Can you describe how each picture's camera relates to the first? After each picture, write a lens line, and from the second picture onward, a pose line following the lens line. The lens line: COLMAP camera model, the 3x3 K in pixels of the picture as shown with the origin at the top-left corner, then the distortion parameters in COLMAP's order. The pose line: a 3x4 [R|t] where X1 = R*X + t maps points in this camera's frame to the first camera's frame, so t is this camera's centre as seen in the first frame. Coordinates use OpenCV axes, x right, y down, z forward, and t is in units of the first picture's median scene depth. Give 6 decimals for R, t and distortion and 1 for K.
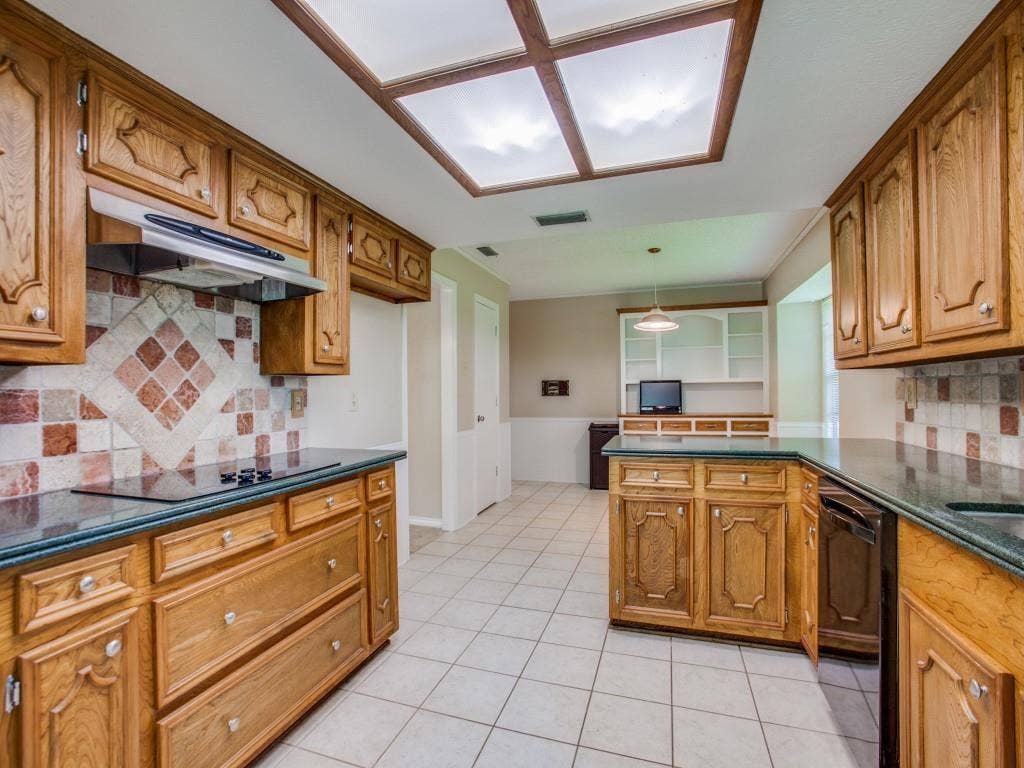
lens RADIAL K [[469.3, 0, 509.8], [0, 469.3, 386.4], [0, 0, 1]] dist [-0.073866, 0.034493]
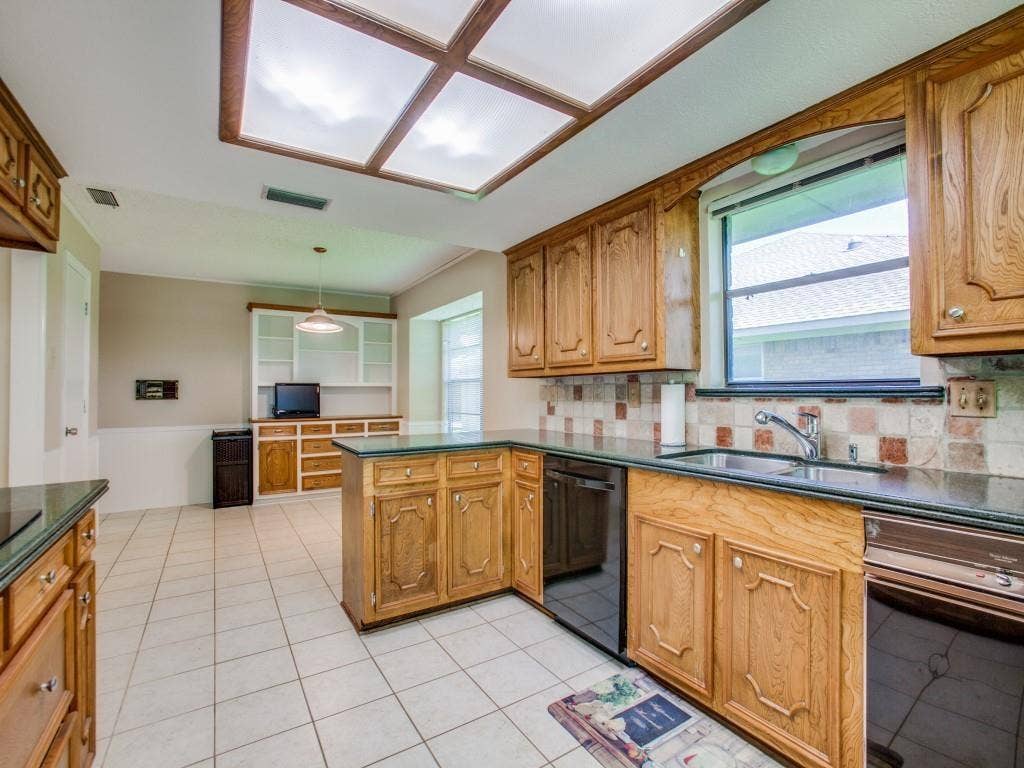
lens RADIAL K [[469.3, 0, 509.8], [0, 469.3, 386.4], [0, 0, 1]] dist [-0.073866, 0.034493]
pose [[0.624492, 0.018957, 0.780801, -0.372215], [-0.010766, 0.999819, -0.015663, 0.010252], [-0.780957, 0.001375, 0.624583, 0.153211]]
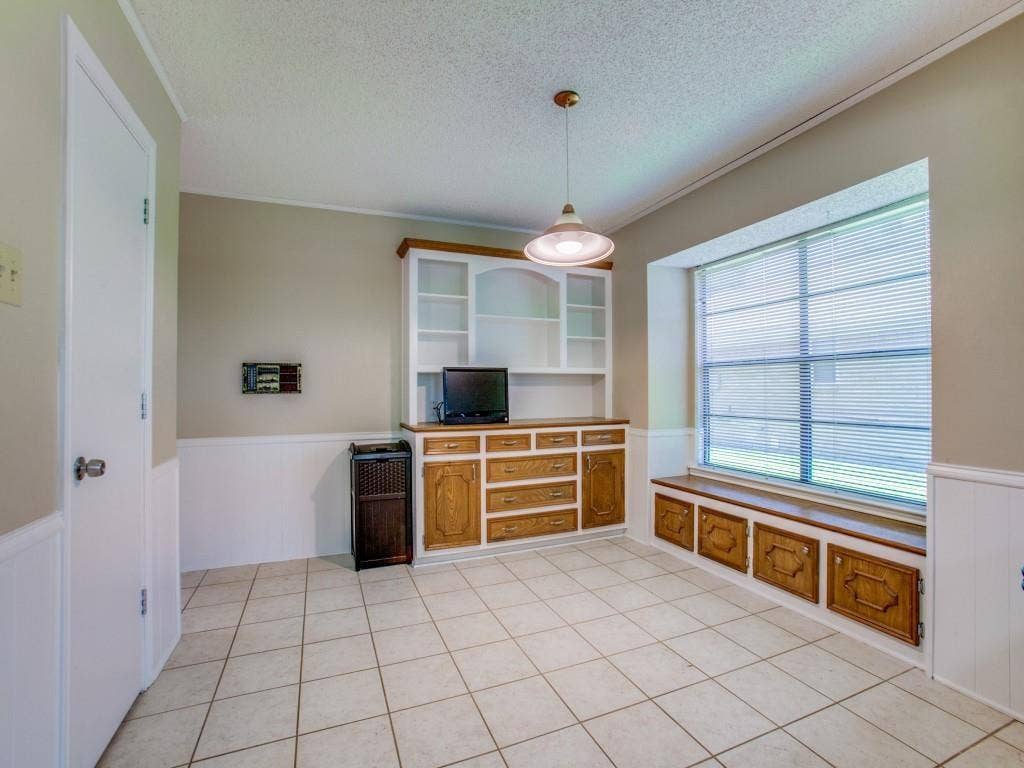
lens RADIAL K [[469.3, 0, 509.8], [0, 469.3, 386.4], [0, 0, 1]] dist [-0.073866, 0.034493]
pose [[0.760031, 0.012944, 0.649757, -0.094281], [-0.011613, 0.999912, -0.006336, 0.035862], [-0.649783, -0.002730, 0.760115, 1.269837]]
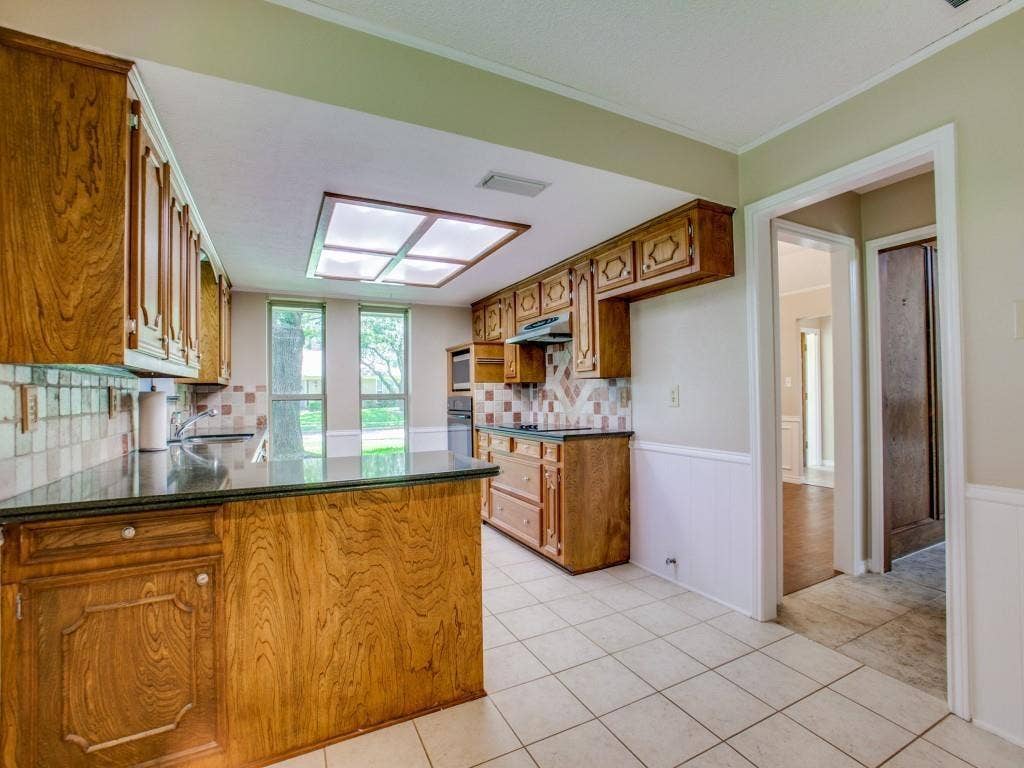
lens RADIAL K [[469.3, 0, 509.8], [0, 469.3, 386.4], [0, 0, 1]] dist [-0.073866, 0.034493]
pose [[-0.706779, 0.012091, -0.707331, 0.848305], [0.029747, 0.999478, -0.012639, 0.011625], [0.706808, -0.029973, -0.706770, 1.894612]]
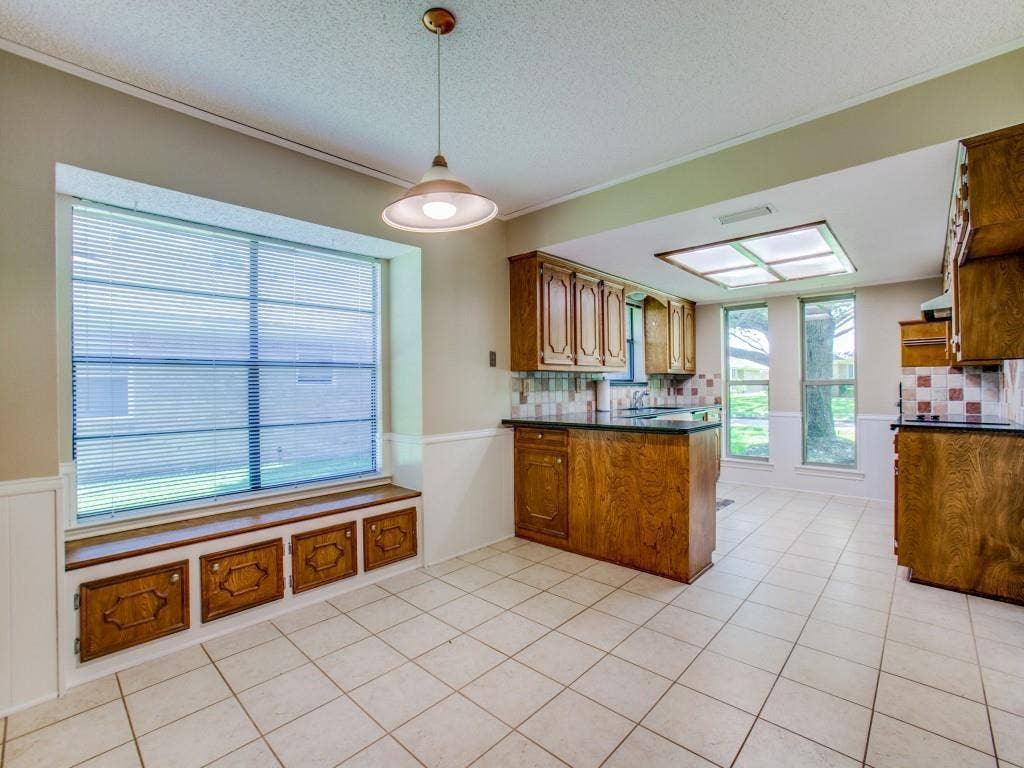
lens RADIAL K [[469.3, 0, 509.8], [0, 469.3, 386.4], [0, 0, 1]] dist [-0.073866, 0.034493]
pose [[-0.909151, 0.022411, 0.415864, 0.219405], [0.018353, 0.999737, -0.013752, 0.035524], [-0.416063, -0.004870, -0.909323, 2.581751]]
